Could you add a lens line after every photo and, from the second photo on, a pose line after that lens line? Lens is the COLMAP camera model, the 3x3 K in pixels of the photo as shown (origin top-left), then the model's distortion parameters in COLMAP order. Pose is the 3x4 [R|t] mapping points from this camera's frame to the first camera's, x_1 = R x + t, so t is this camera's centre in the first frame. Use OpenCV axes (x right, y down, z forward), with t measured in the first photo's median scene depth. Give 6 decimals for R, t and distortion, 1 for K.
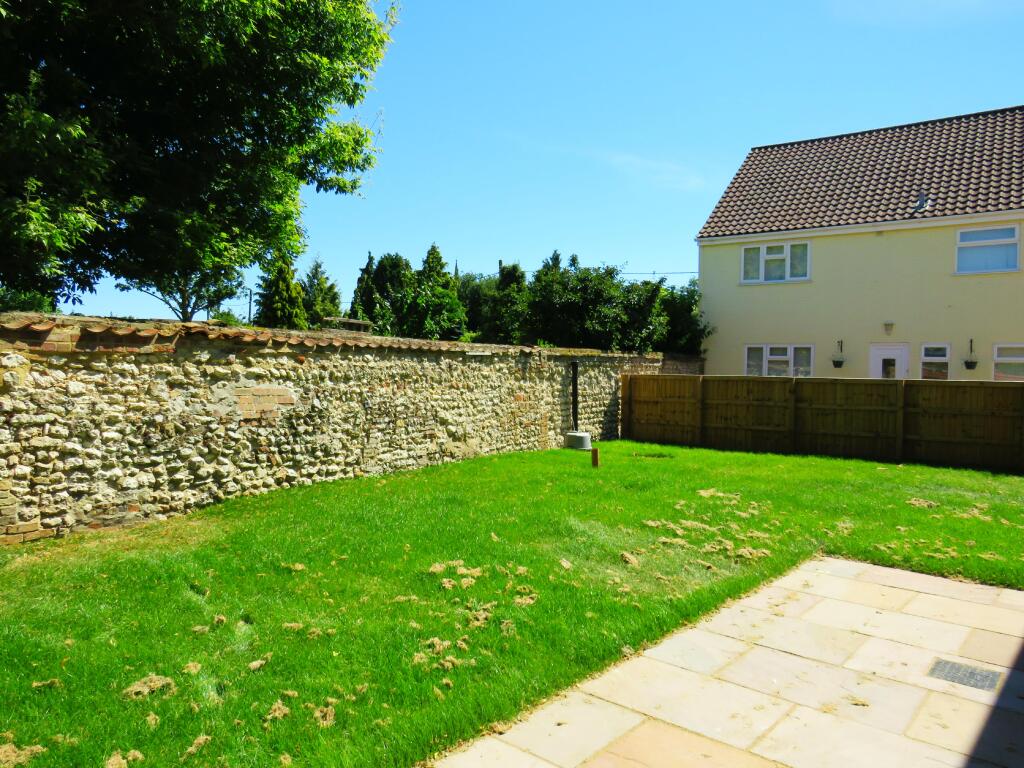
lens RADIAL K [[759.6, 0, 515.1], [0, 759.6, 377.9], [0, 0, 1]] dist [-0.010721, 0.002214]
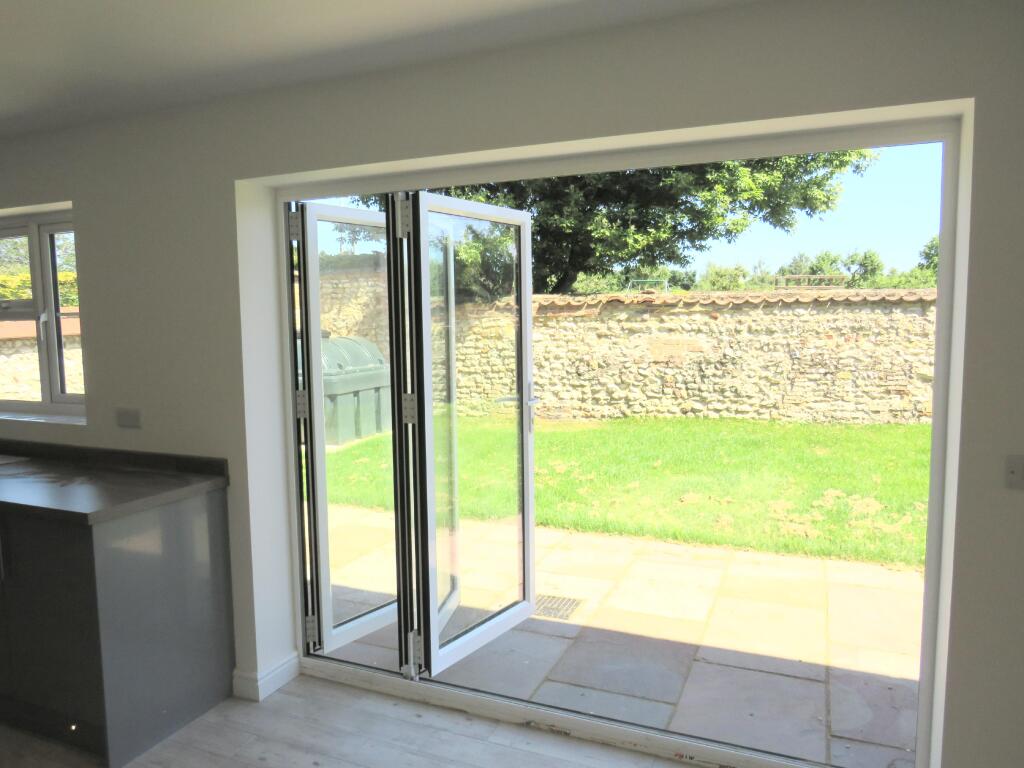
lens RADIAL K [[759.6, 0, 515.4], [0, 759.6, 383.5], [0, 0, 1]] dist [-0.010721, 0.002214]
pose [[0.272243, 0.061381, -0.960269, 0.864238], [0.002564, 0.997913, 0.064515, 0.005153], [0.962225, -0.020026, 0.271517, 0.375504]]
